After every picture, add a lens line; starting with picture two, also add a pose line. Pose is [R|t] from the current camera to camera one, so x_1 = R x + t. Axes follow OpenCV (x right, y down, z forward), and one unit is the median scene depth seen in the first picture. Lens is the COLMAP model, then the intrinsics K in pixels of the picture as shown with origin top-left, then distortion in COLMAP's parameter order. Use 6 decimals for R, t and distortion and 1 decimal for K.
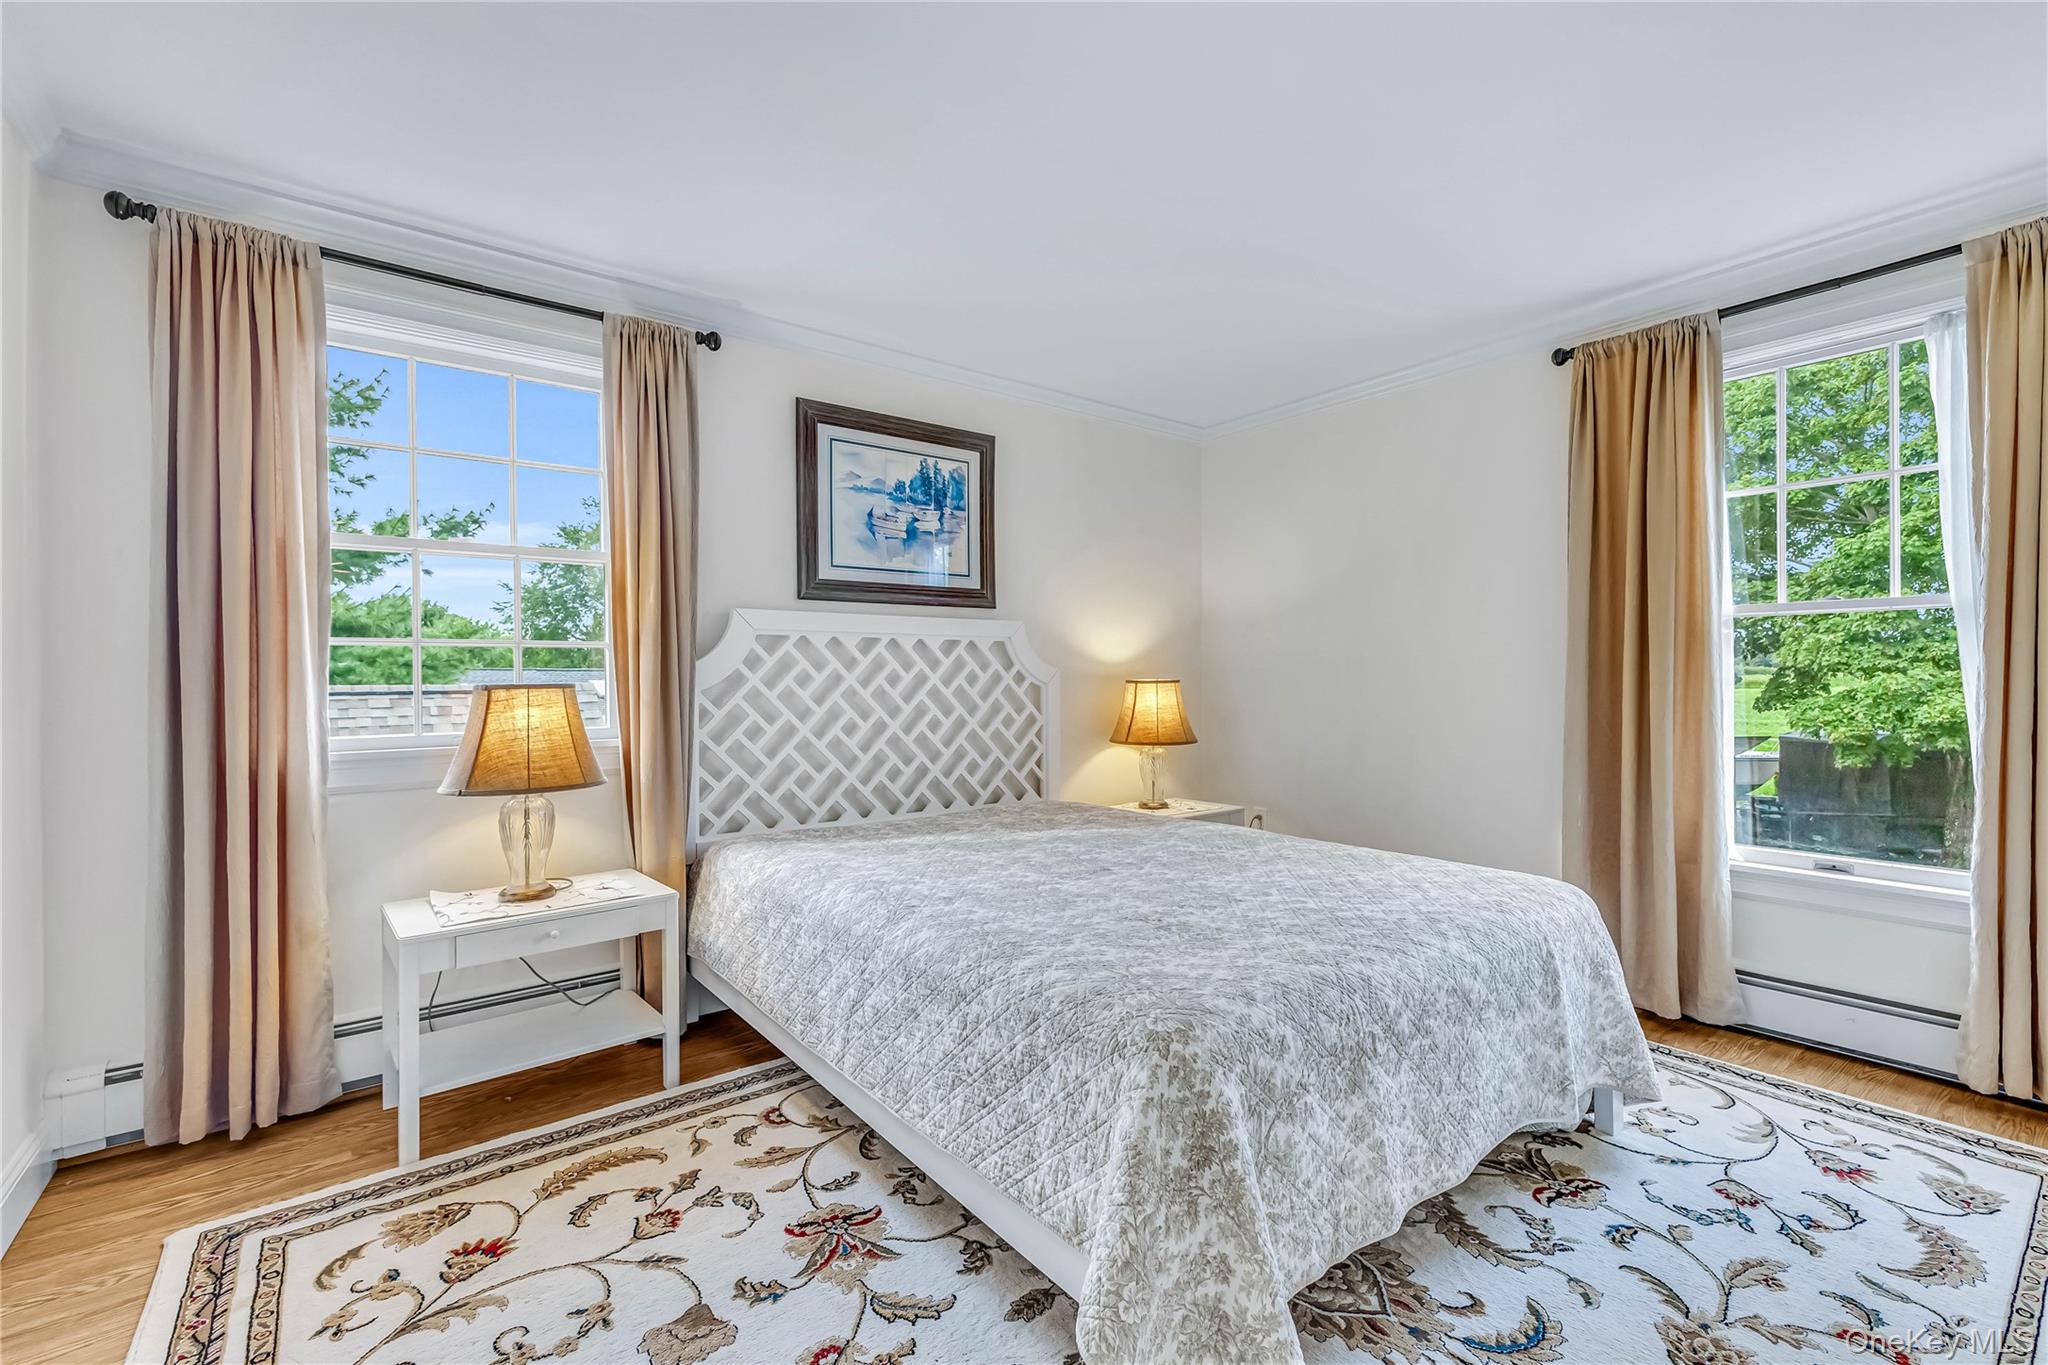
lens RADIAL K [[894.1, 0, 1028.0], [0, 894.1, 678.0], [0, 0, 1]] dist [0.008932, -0.001417]
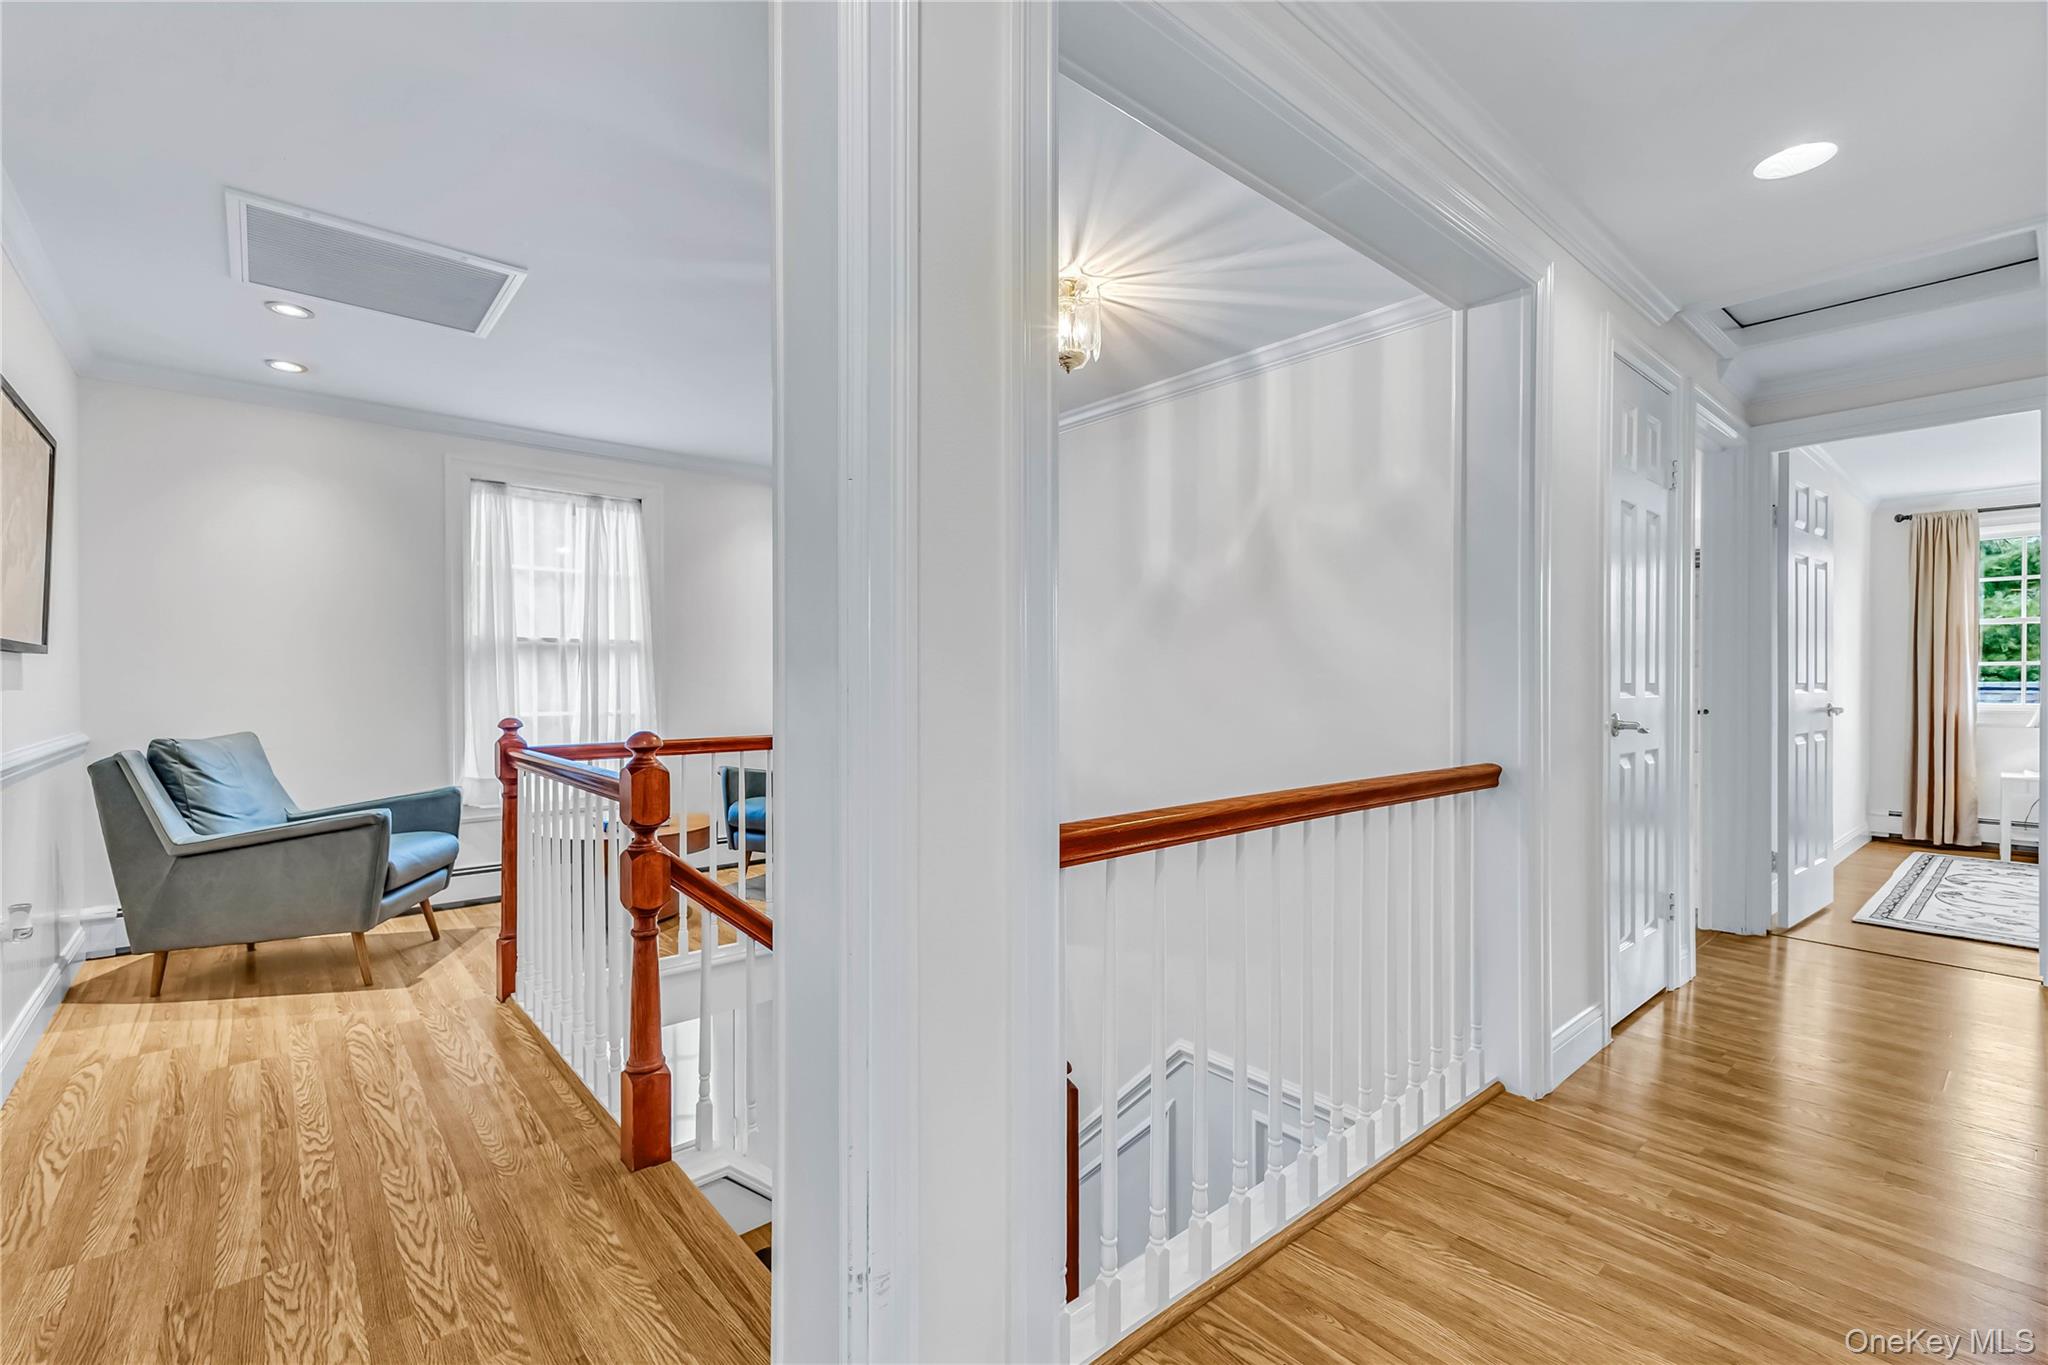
lens RADIAL K [[894.1, 0, 1025.2], [0, 894.1, 682.6], [0, 0, 1]] dist [0.008932, -0.001417]
pose [[0.051937, 0.010930, -0.998591, 1.761961], [-0.007563, 0.999916, 0.010551, -0.002726], [0.998622, 0.007004, 0.052016, -1.972223]]
